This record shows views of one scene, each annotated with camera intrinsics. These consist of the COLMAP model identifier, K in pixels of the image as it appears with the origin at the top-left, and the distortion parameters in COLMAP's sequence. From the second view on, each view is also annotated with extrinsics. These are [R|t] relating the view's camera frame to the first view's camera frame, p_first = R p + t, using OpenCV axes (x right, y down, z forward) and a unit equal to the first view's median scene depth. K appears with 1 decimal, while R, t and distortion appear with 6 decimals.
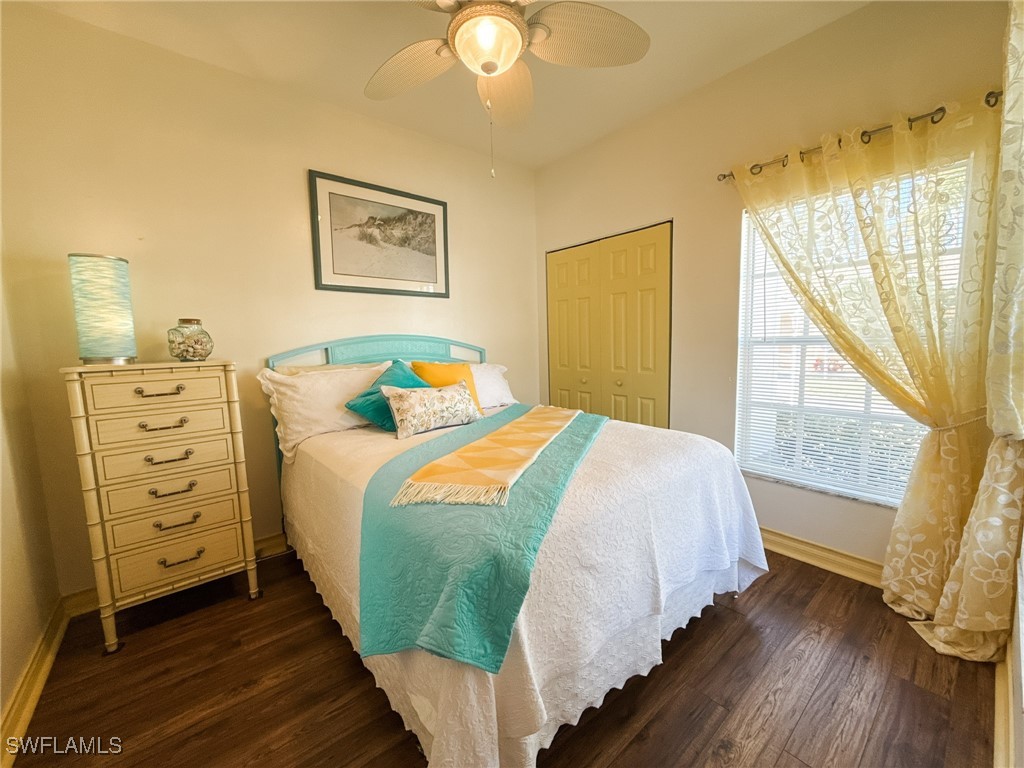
lens RADIAL K [[407.5, 0, 513.5], [0, 407.5, 383.1], [0, 0, 1]] dist [-0.001327, 0.000314]
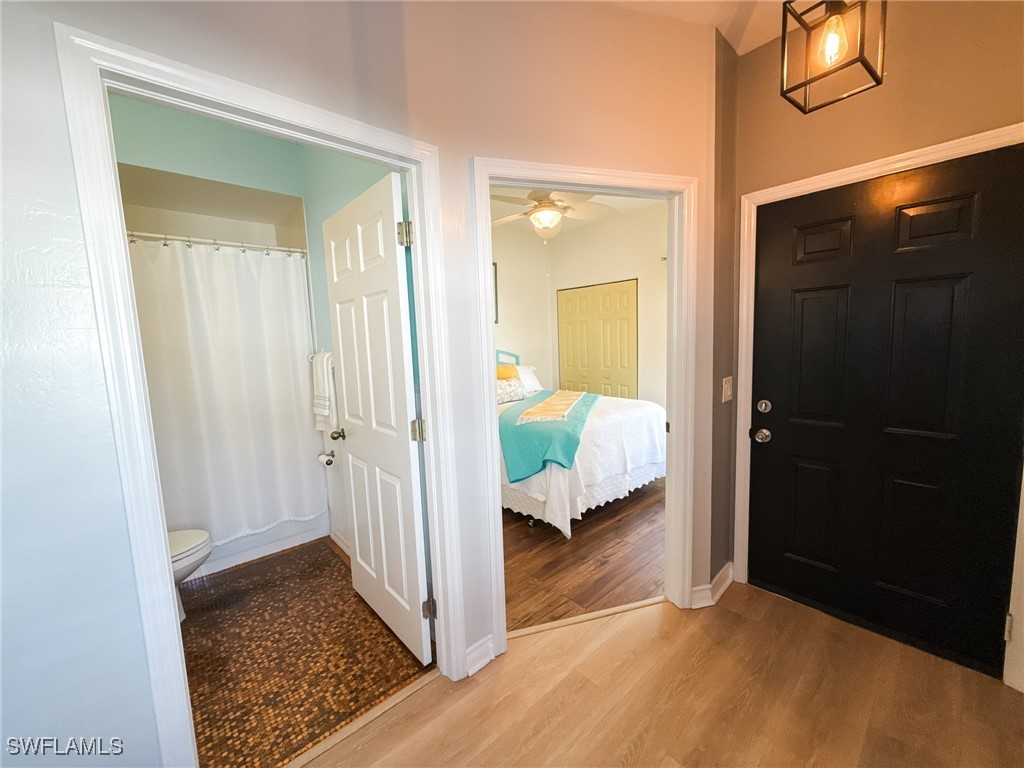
lens RADIAL K [[407.5, 0, 513.5], [0, 407.5, 383.1], [0, 0, 1]] dist [-0.001327, 0.000314]
pose [[0.999278, -0.013758, 0.035407, -0.226769], [0.013725, 0.999905, 0.001184, 0.026760], [-0.035420, -0.000697, 0.999372, -0.809746]]
